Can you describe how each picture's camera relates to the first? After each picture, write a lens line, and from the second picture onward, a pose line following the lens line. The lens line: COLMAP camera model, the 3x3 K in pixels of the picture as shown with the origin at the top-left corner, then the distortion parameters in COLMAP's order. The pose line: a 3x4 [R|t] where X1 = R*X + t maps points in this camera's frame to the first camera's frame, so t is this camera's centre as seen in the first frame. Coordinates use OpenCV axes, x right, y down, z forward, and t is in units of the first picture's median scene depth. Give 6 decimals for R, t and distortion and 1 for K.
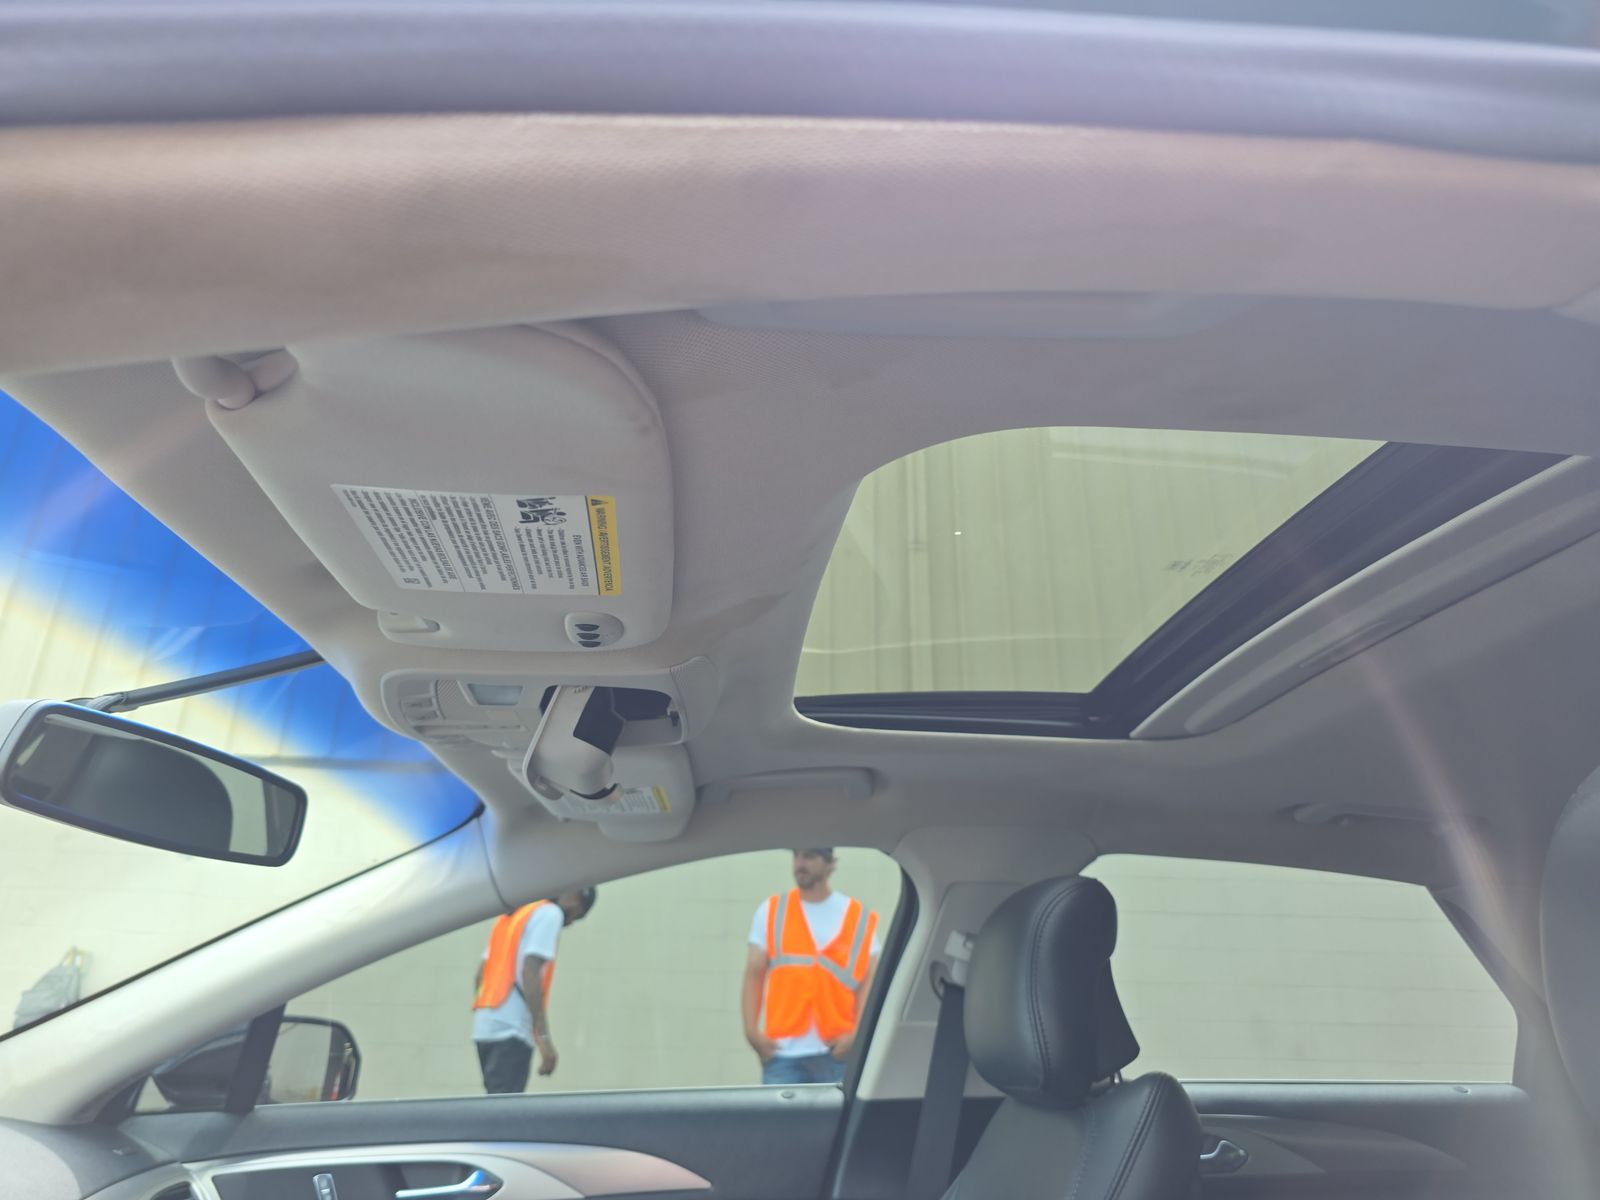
lens RADIAL K [[1100.1, 0, 795.3], [0, 1100.1, 589.7], [0, 0, 1]] dist [0.017713, -0.001465]
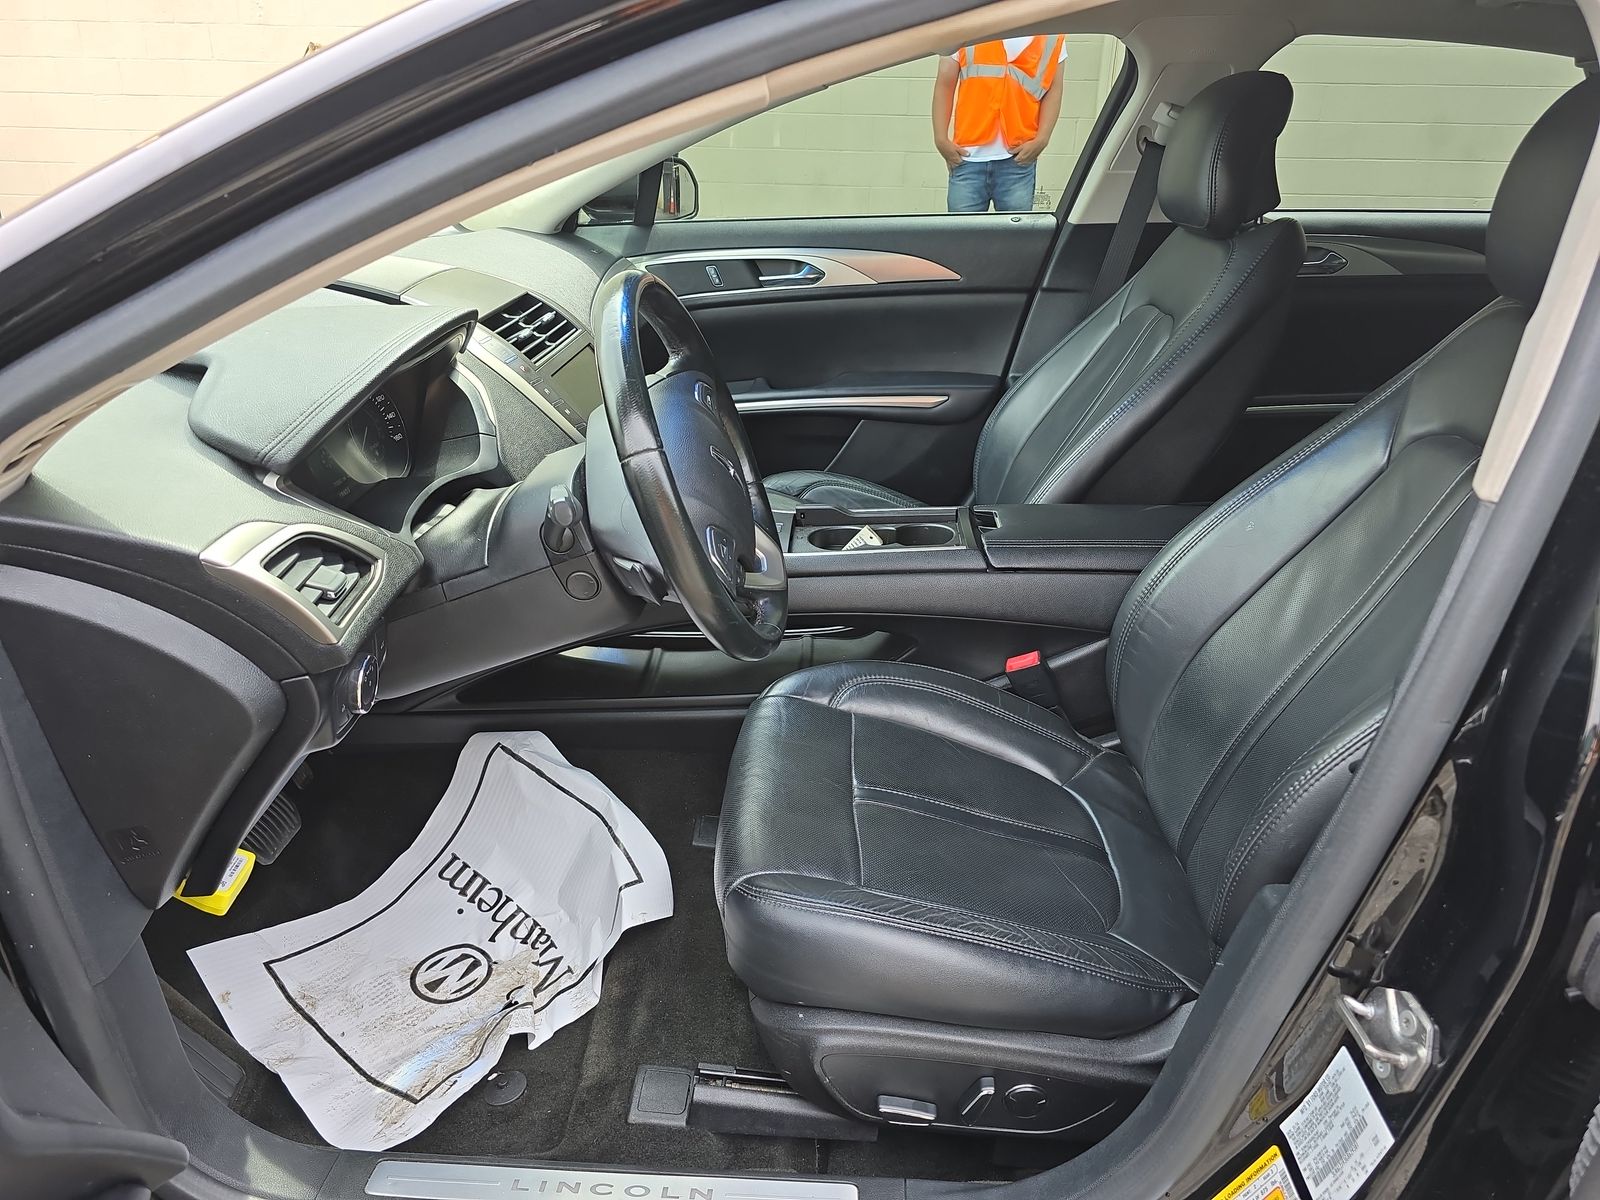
lens RADIAL K [[1100.1, 0, 795.3], [0, 1100.1, 589.7], [0, 0, 1]] dist [0.017713, -0.001465]
pose [[0.990887, 0.053077, -0.123795, -0.090497], [0.049637, 0.710507, 0.701937, -0.214269], [0.125214, -0.701686, 0.701398, -0.362302]]
